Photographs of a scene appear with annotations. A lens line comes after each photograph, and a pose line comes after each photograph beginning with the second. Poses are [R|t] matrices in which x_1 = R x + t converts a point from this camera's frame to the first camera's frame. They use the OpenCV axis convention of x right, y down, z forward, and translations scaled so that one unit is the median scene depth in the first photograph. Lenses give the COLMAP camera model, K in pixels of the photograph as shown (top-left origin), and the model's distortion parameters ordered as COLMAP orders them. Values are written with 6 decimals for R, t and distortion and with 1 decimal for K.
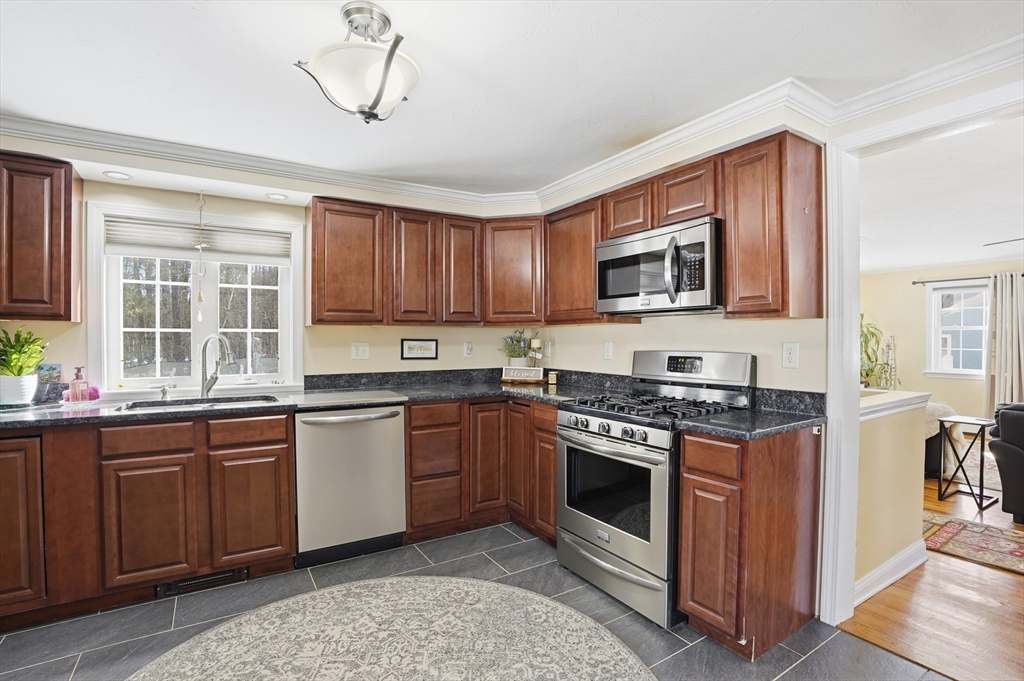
lens RADIAL K [[477.9, 0, 509.1], [0, 477.9, 346.4], [0, 0, 1]] dist [-0.051350, 0.006424]
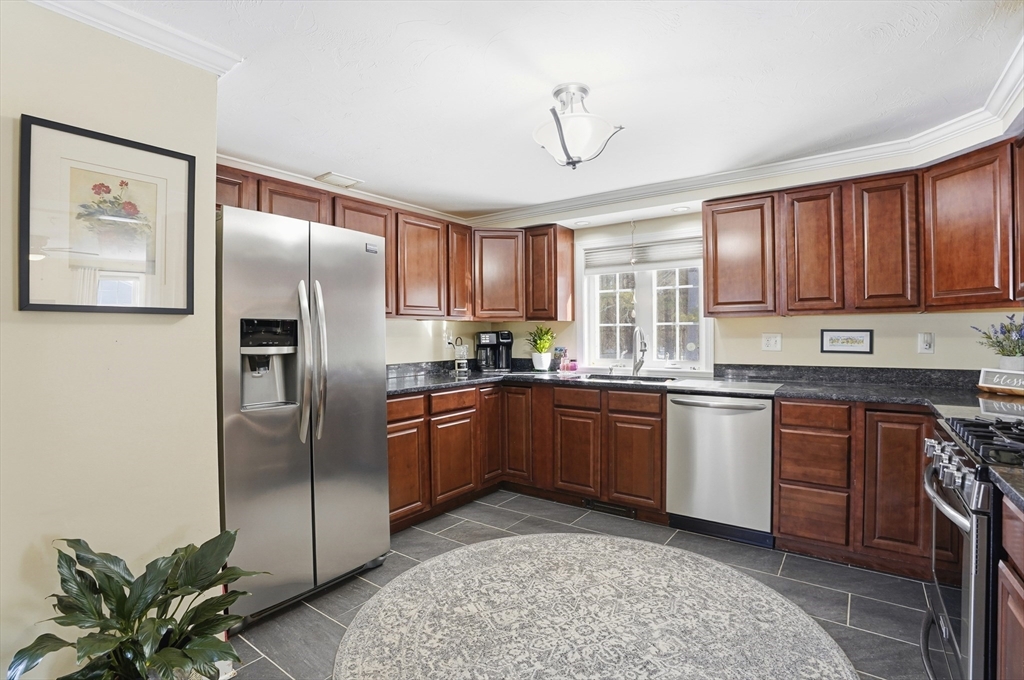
lens RADIAL K [[477.9, 0, 509.3], [0, 477.9, 333.2], [0, 0, 1]] dist [-0.051350, 0.006424]
pose [[0.376883, -0.002074, -0.926259, 0.459146], [-0.006164, 0.999970, -0.004747, -0.001156], [0.926241, 0.007499, 0.376858, 0.165800]]
